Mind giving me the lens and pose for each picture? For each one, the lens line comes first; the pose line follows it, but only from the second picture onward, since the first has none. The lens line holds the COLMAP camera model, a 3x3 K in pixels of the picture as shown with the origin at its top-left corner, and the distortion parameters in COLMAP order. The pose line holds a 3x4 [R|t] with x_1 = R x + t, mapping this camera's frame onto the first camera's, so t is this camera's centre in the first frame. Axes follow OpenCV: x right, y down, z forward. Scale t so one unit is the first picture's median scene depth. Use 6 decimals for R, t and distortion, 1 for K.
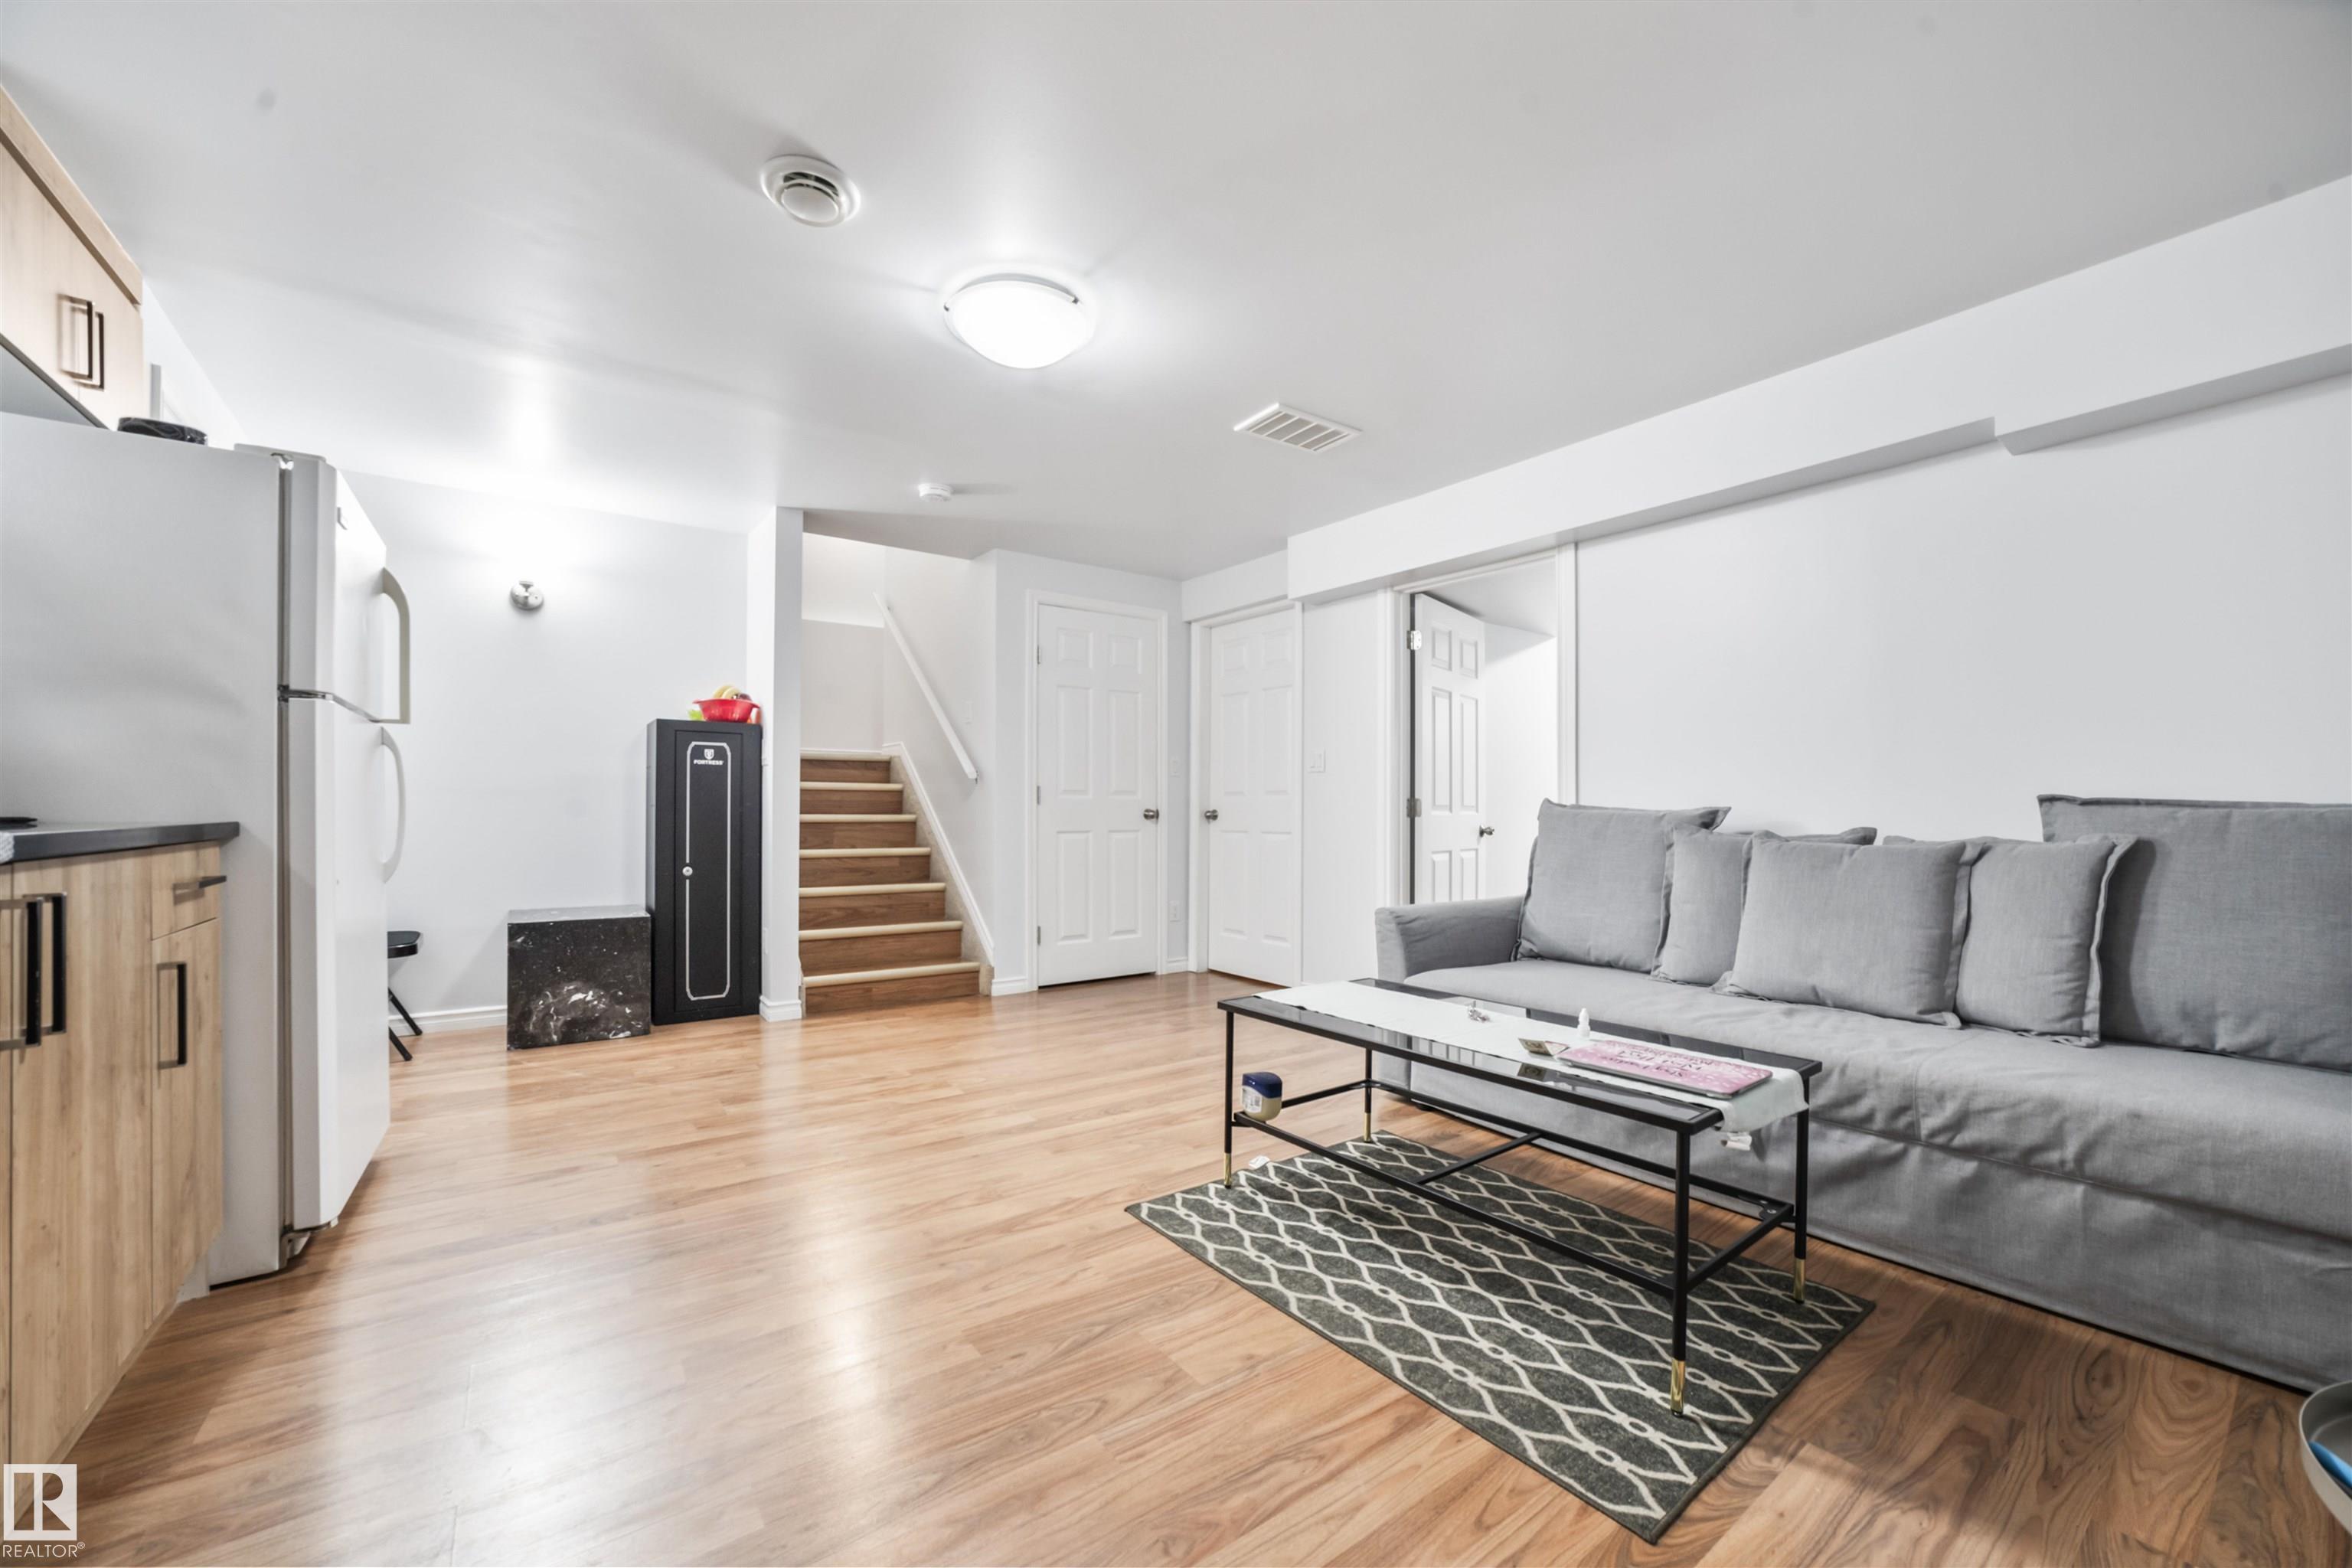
lens RADIAL K [[927.8, 0, 1172.5], [0, 927.8, 804.7], [0, 0, 1]] dist [-0.047752, 0.015983]
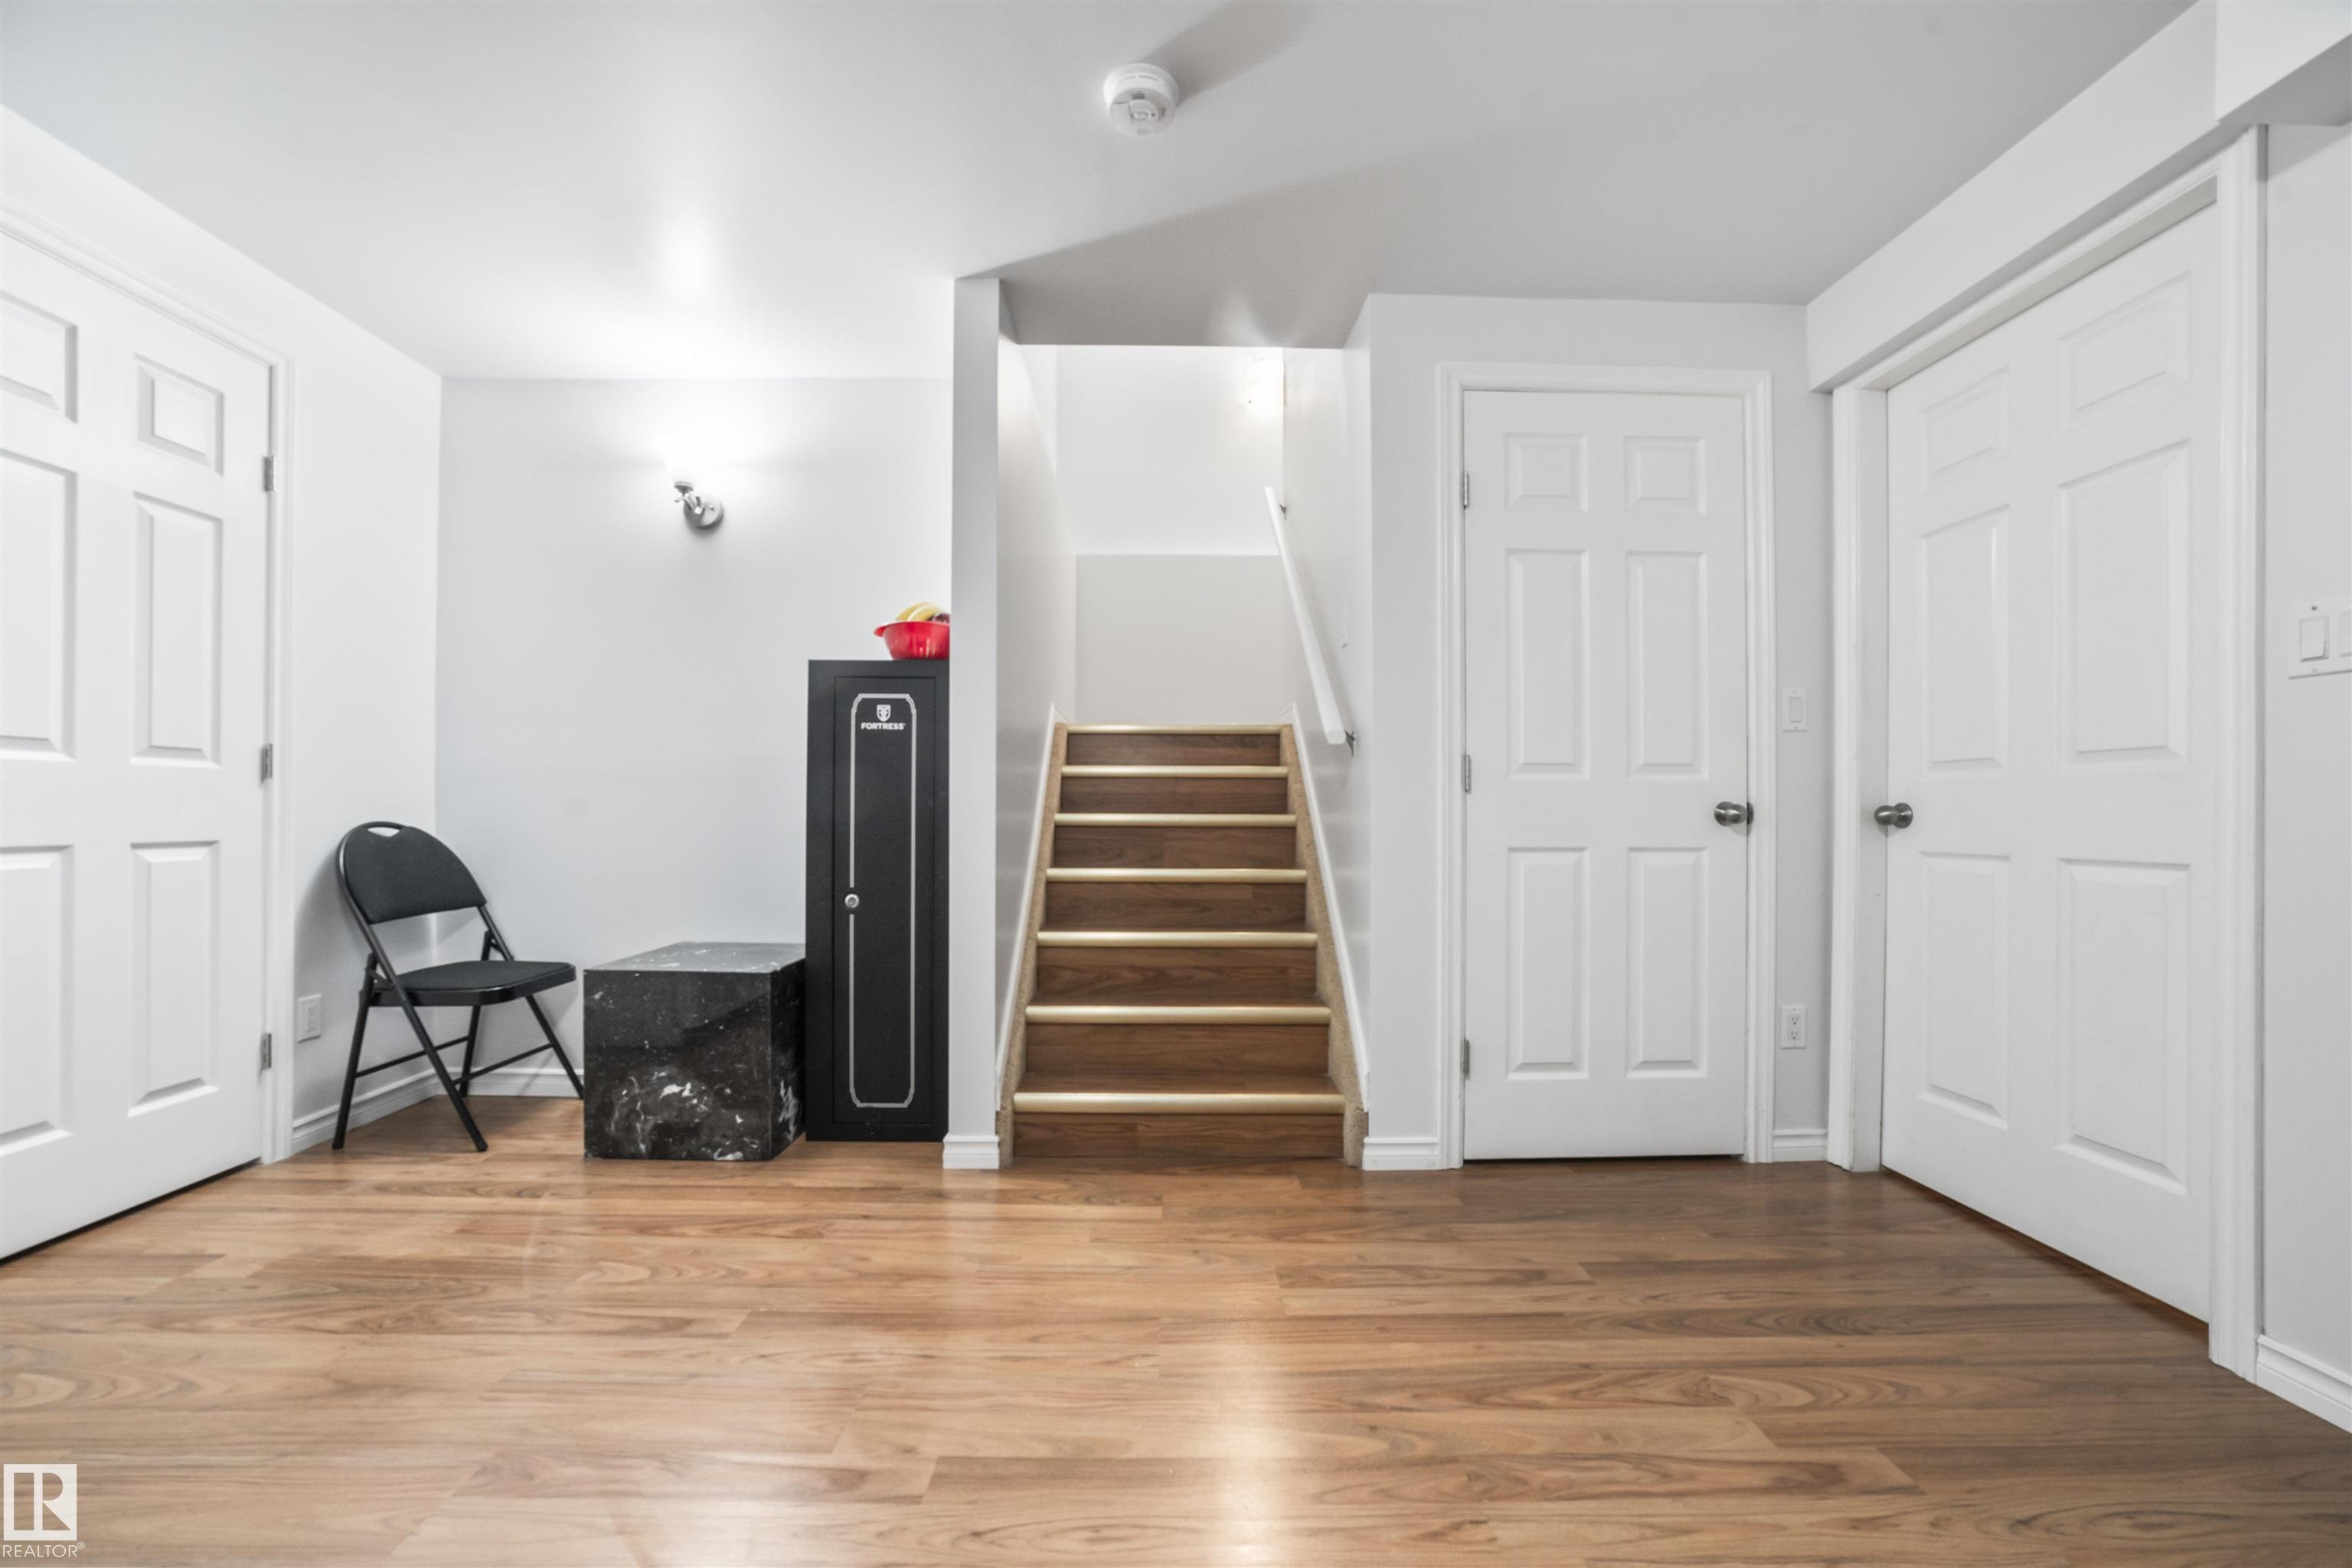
lens RADIAL K [[927.8, 0, 1172.5], [0, 927.8, 804.7], [0, 0, 1]] dist [-0.047752, 0.015983]
pose [[0.818600, -0.003537, -0.574352, 0.011521], [-0.000336, 0.999978, -0.006637, 0.010503], [0.574363, 0.005626, 0.818581, 0.578064]]
